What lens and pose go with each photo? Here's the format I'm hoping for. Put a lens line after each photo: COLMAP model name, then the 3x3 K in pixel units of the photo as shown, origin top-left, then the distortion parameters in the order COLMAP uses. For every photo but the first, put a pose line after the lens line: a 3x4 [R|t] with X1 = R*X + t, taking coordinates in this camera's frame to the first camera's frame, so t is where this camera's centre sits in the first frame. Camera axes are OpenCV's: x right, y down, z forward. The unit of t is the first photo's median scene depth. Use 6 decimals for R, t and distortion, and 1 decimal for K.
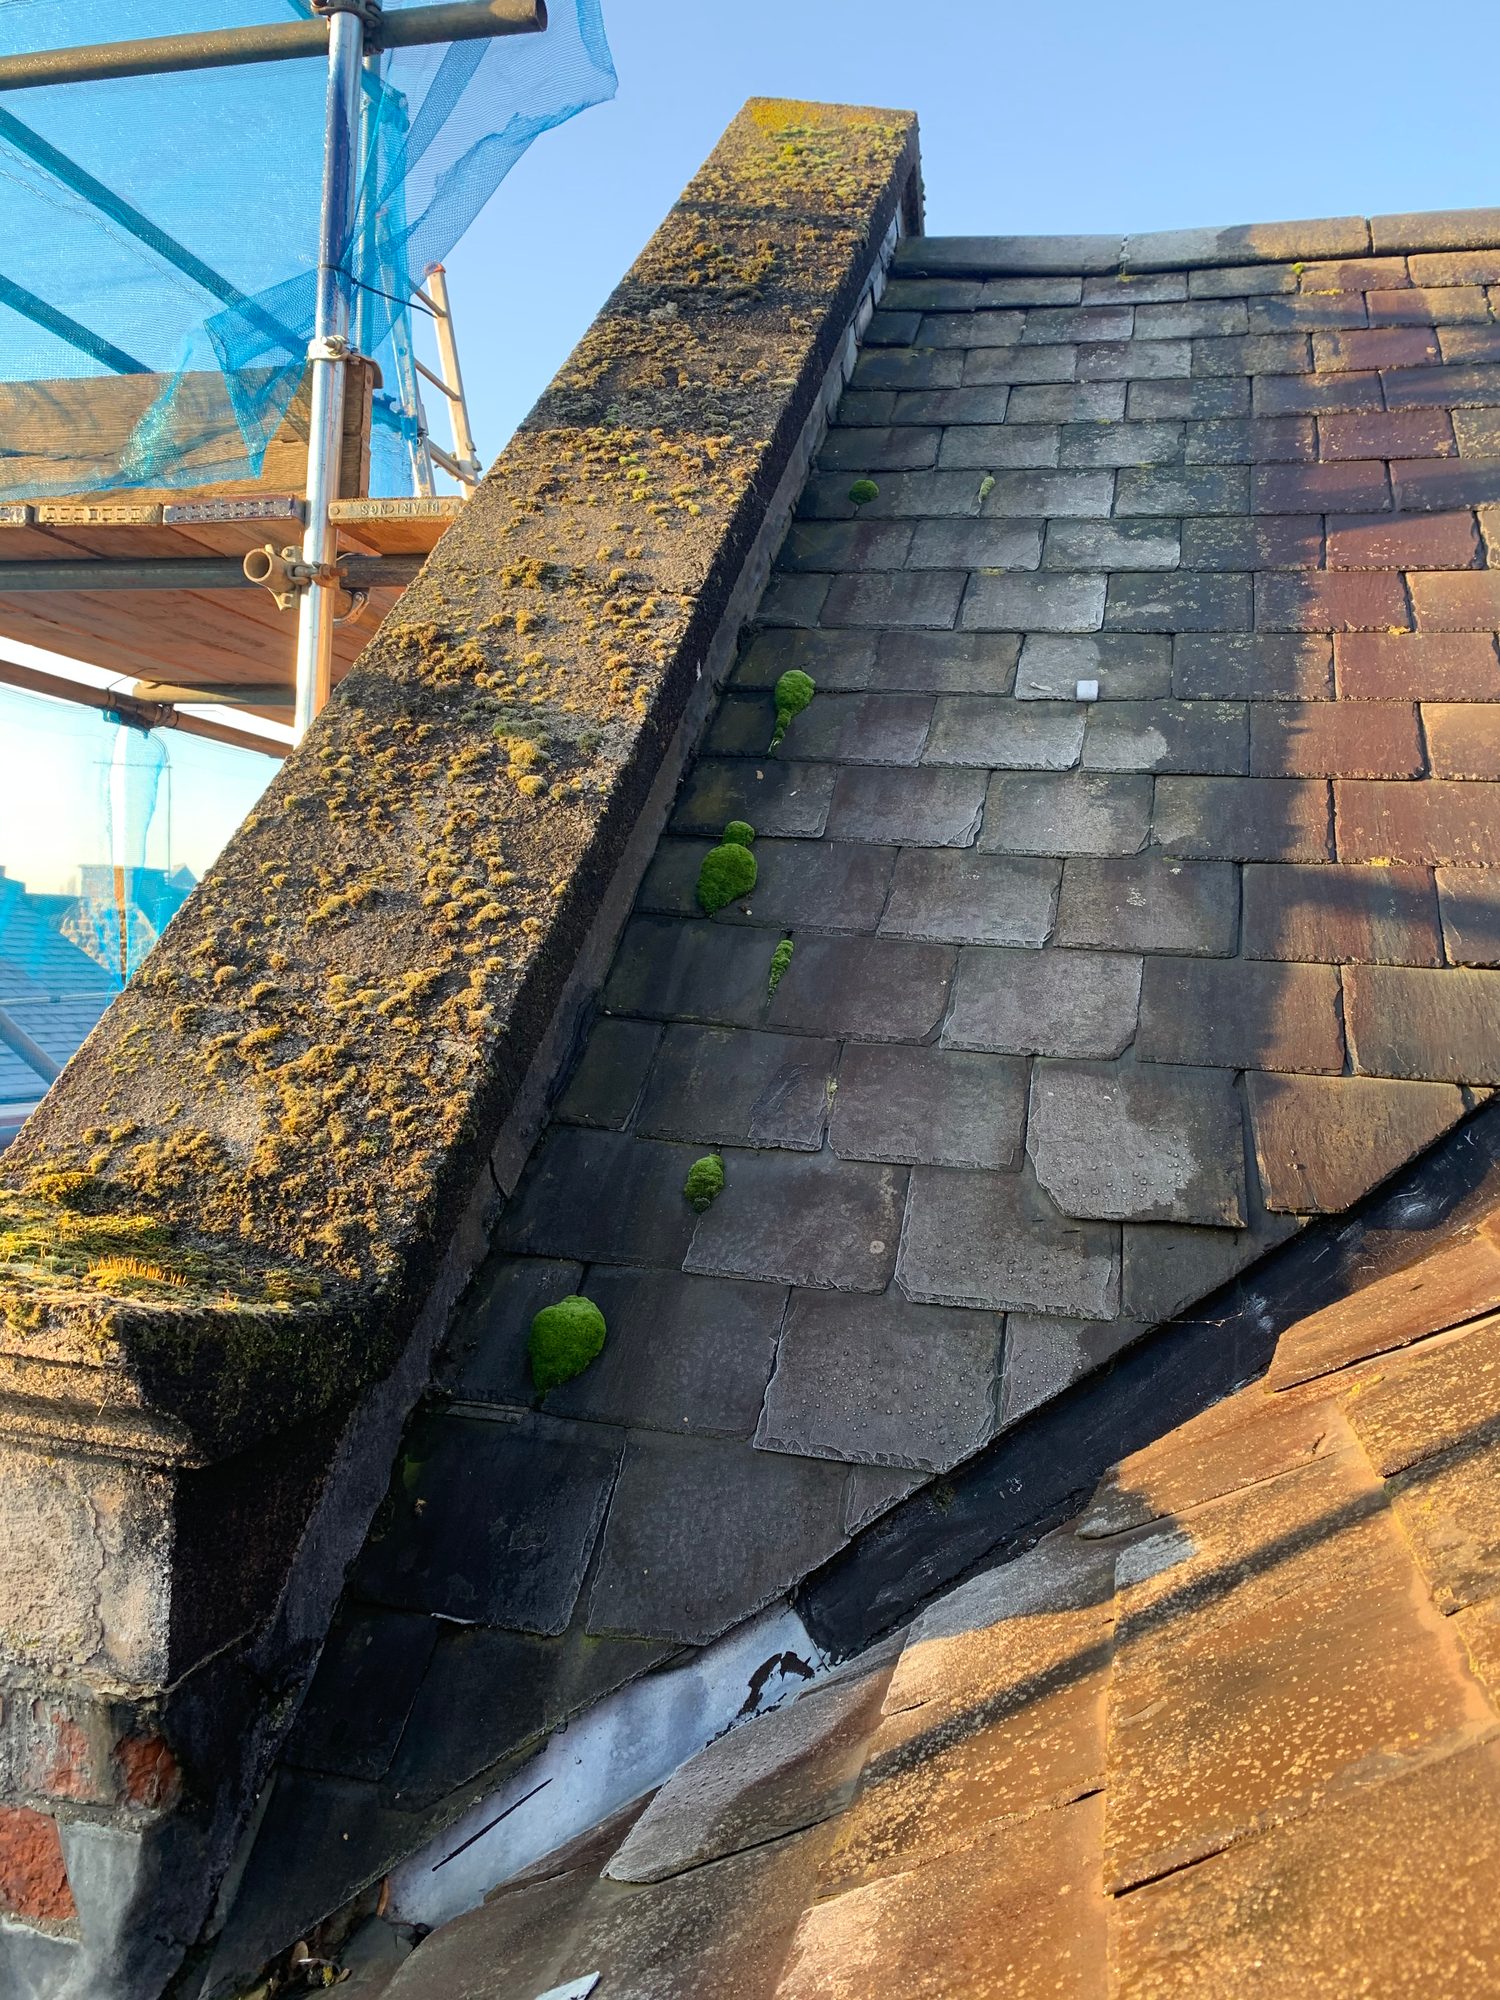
lens RADIAL K [[1493.0, 0, 750.0], [0, 1493.0, 1000.0], [0, 0, 1]] dist [0.006065, -0.001068]
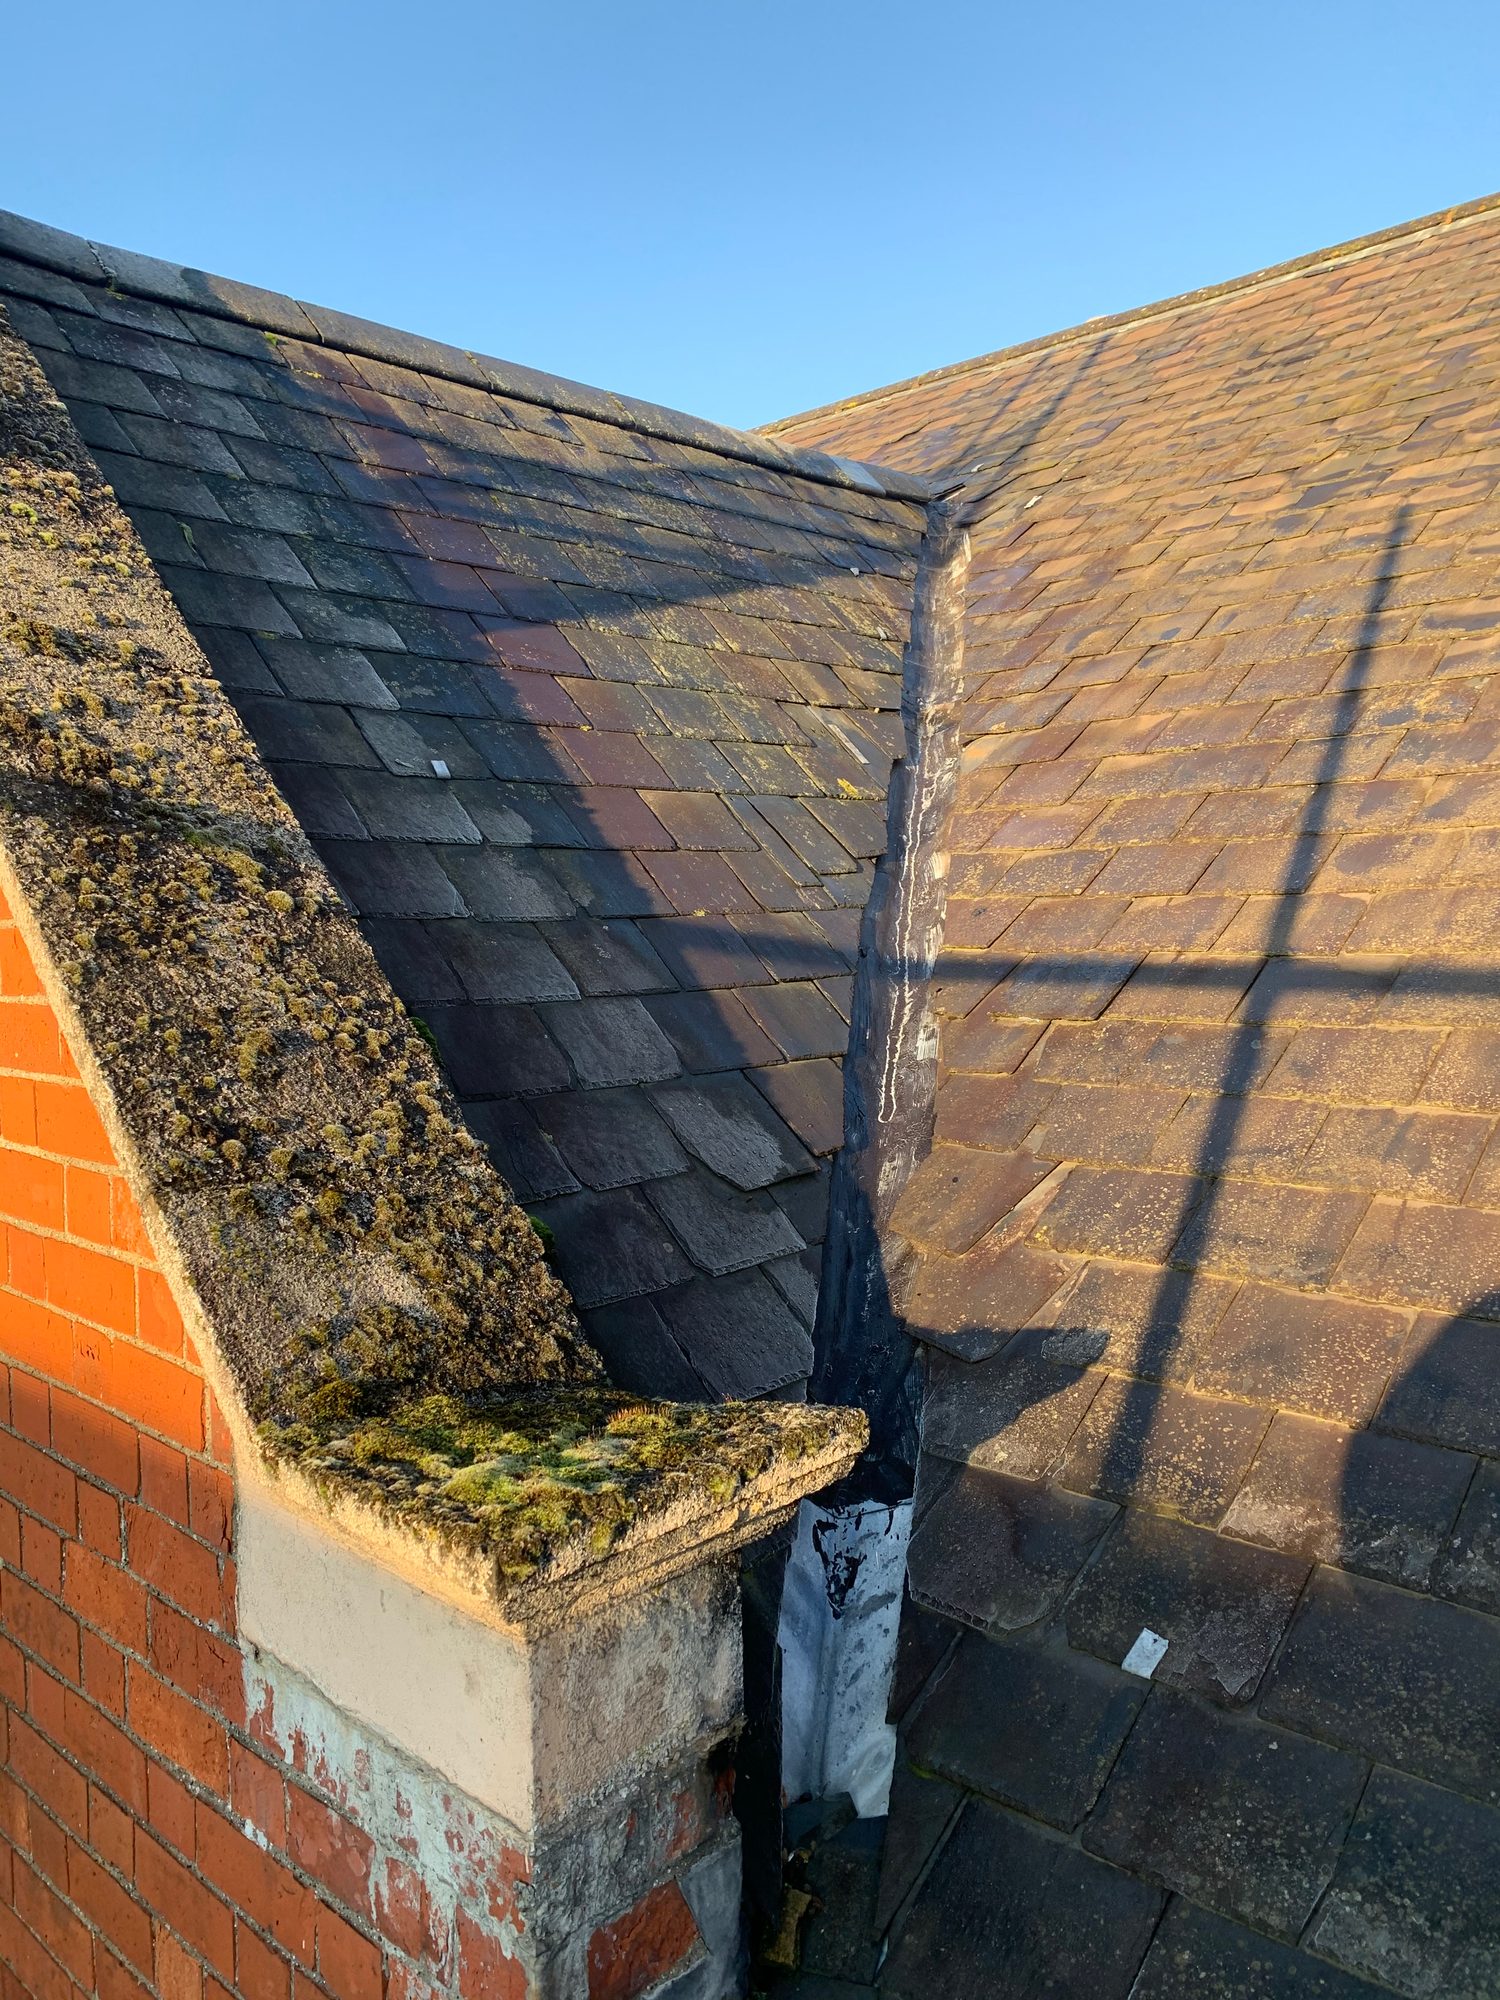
lens RADIAL K [[1493.0, 0, 750.0], [0, 1493.0, 1000.0], [0, 0, 1]] dist [0.006065, -0.001068]
pose [[0.504063, -0.121860, 0.855027, -0.965623], [0.064416, 0.992543, 0.103484, -0.183008], [-0.861261, 0.002915, 0.508154, 0.249884]]
